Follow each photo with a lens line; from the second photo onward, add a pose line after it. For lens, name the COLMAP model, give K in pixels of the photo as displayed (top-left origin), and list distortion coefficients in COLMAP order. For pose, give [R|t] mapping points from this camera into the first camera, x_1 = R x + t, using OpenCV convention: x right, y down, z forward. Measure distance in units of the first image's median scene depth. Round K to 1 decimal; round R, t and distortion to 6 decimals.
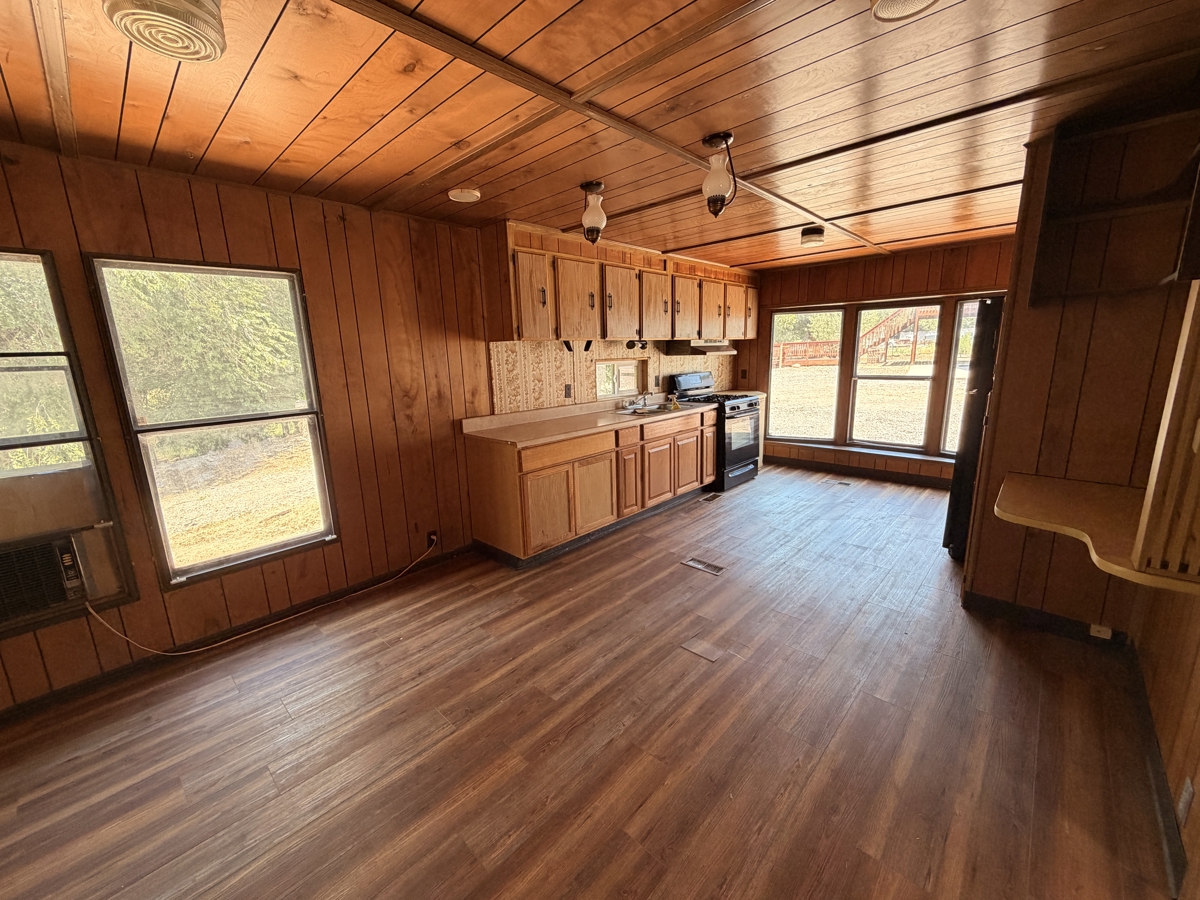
lens RADIAL K [[476.9, 0, 600.1], [0, 476.9, 451.0], [0, 0, 1]] dist [0.000485, -0.000137]
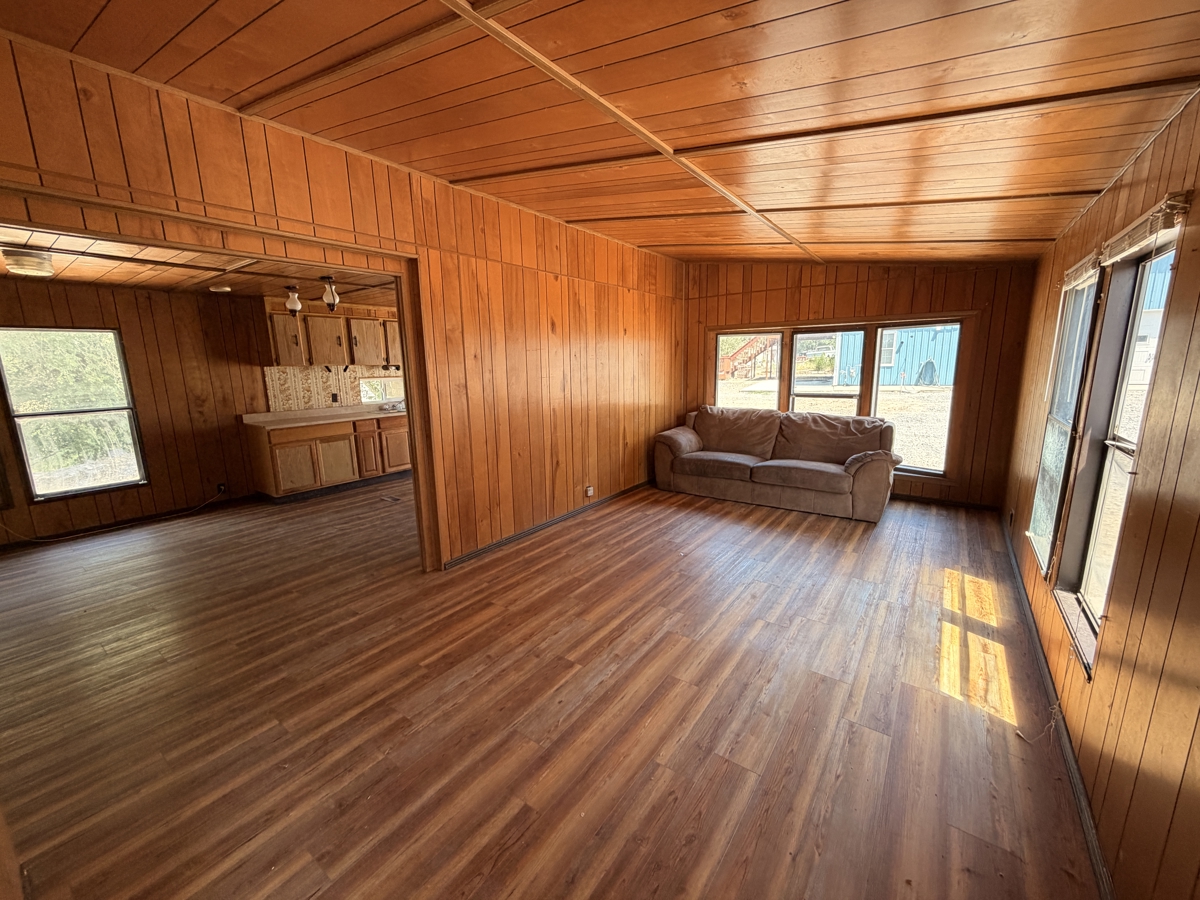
lens RADIAL K [[476.9, 0, 599.7], [0, 476.9, 450.8], [0, 0, 1]] dist [0.000485, -0.000137]
pose [[0.992404, -0.013070, 0.122321, 0.733008], [0.016352, 0.999532, -0.025865, 0.122022], [-0.121926, 0.027668, 0.992153, -0.770935]]
